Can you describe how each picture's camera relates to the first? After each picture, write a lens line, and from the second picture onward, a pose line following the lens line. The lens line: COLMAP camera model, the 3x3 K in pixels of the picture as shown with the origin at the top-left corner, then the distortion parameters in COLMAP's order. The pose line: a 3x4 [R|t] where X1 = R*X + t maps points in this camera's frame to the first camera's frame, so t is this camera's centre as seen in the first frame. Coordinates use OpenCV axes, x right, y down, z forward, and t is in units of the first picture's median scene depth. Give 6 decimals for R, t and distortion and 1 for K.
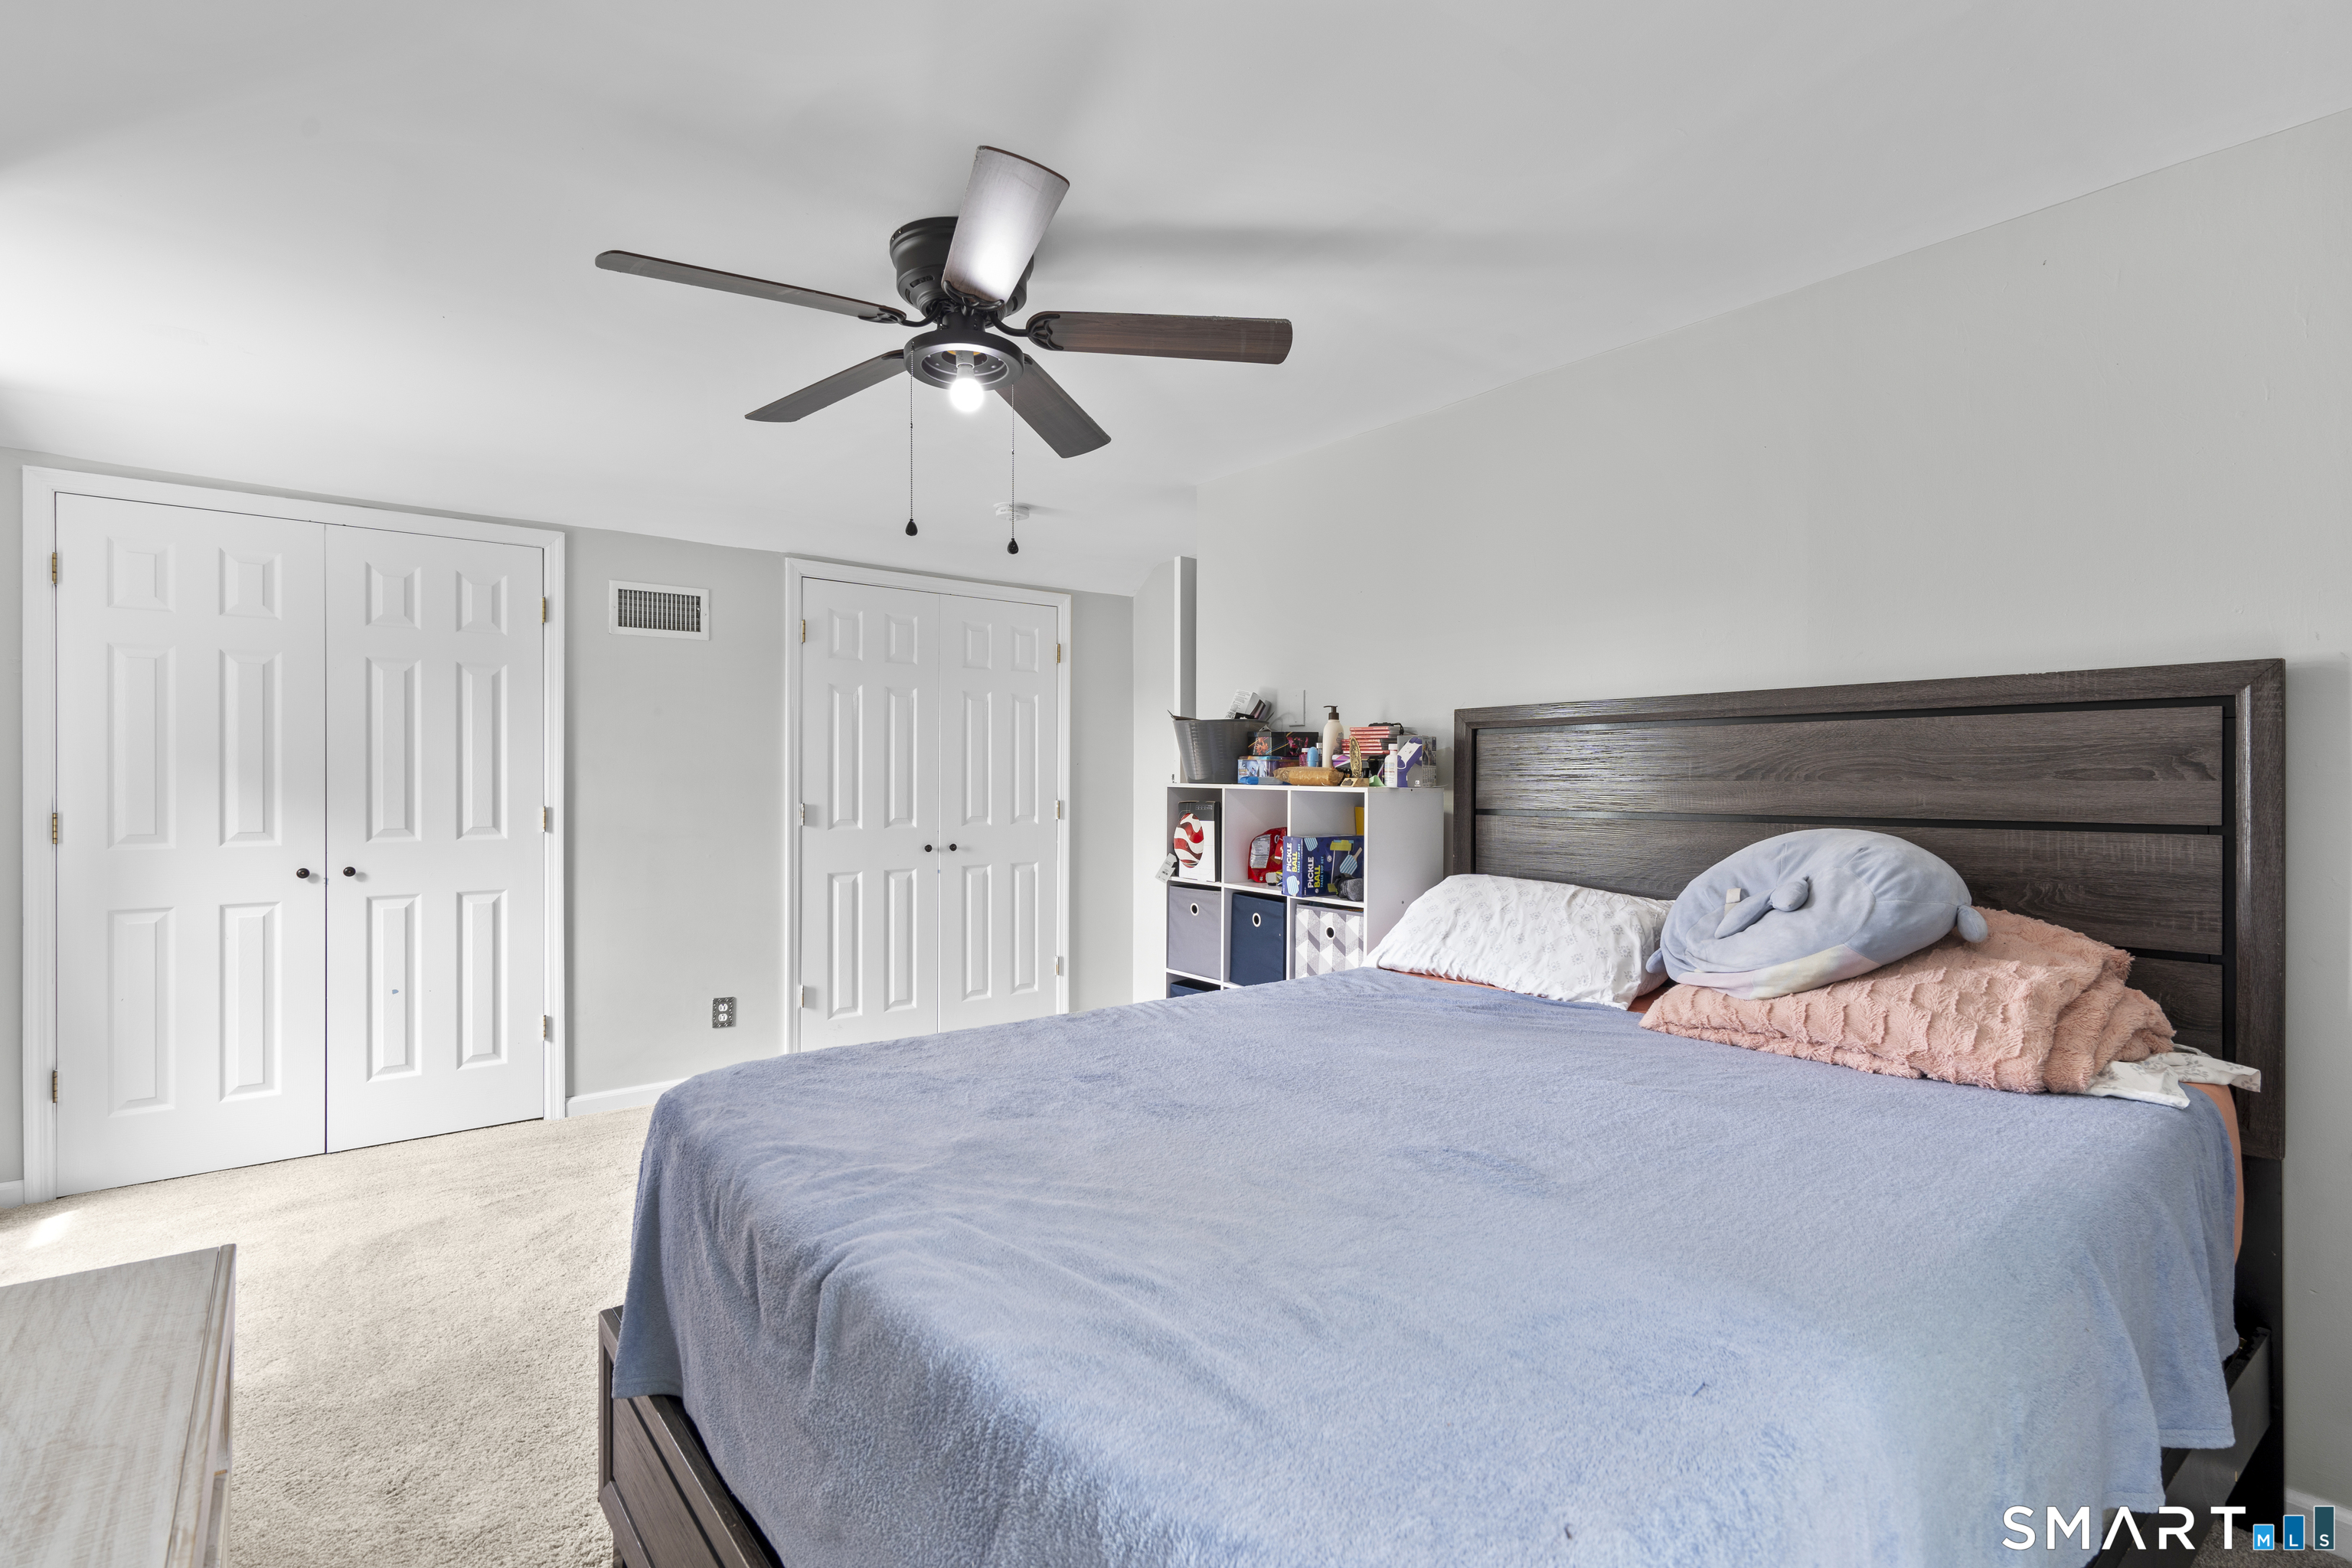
lens RADIAL K [[1123.3, 0, 1178.1], [0, 1123.3, 781.2], [0, 0, 1]] dist [0.001177, 0.000161]
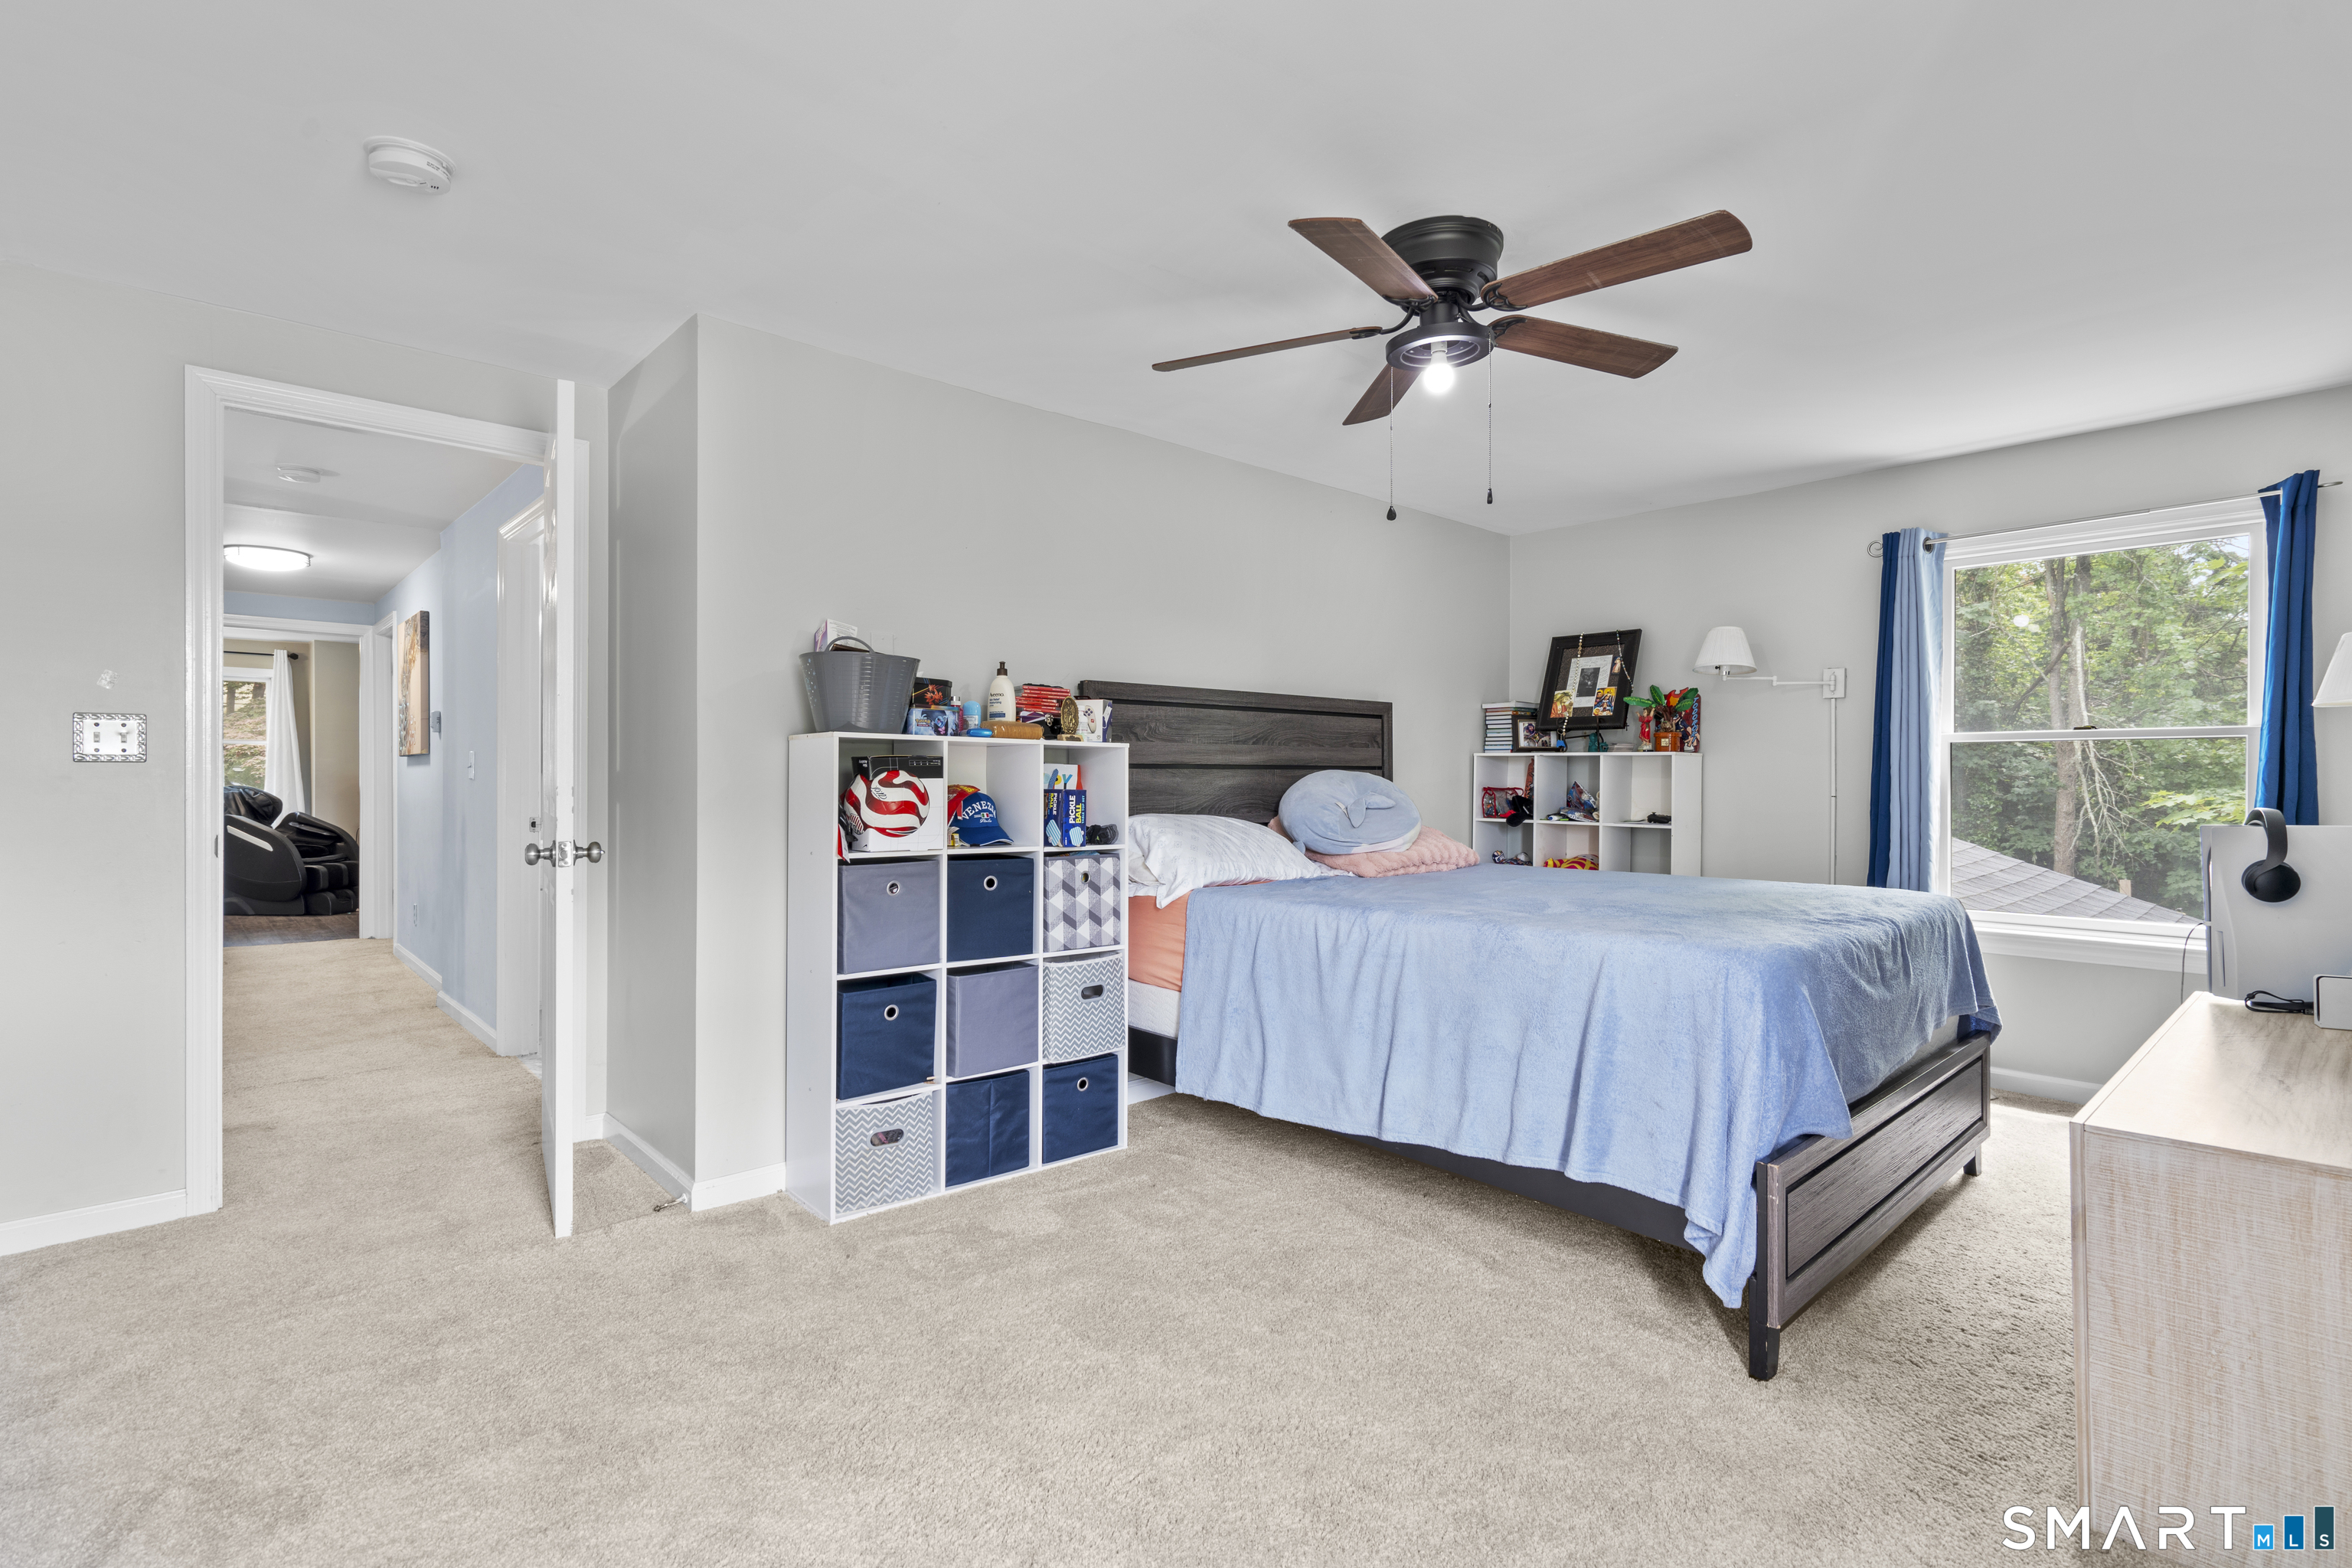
lens RADIAL K [[1123.3, 0, 1180.3], [0, 1123.3, 784.1], [0, 0, 1]] dist [0.001177, 0.000161]
pose [[-0.086178, -0.006277, 0.996260, -0.953139], [-0.000594, 0.999980, 0.006249, 0.039056], [-0.996280, -0.000054, -0.086180, 1.013897]]
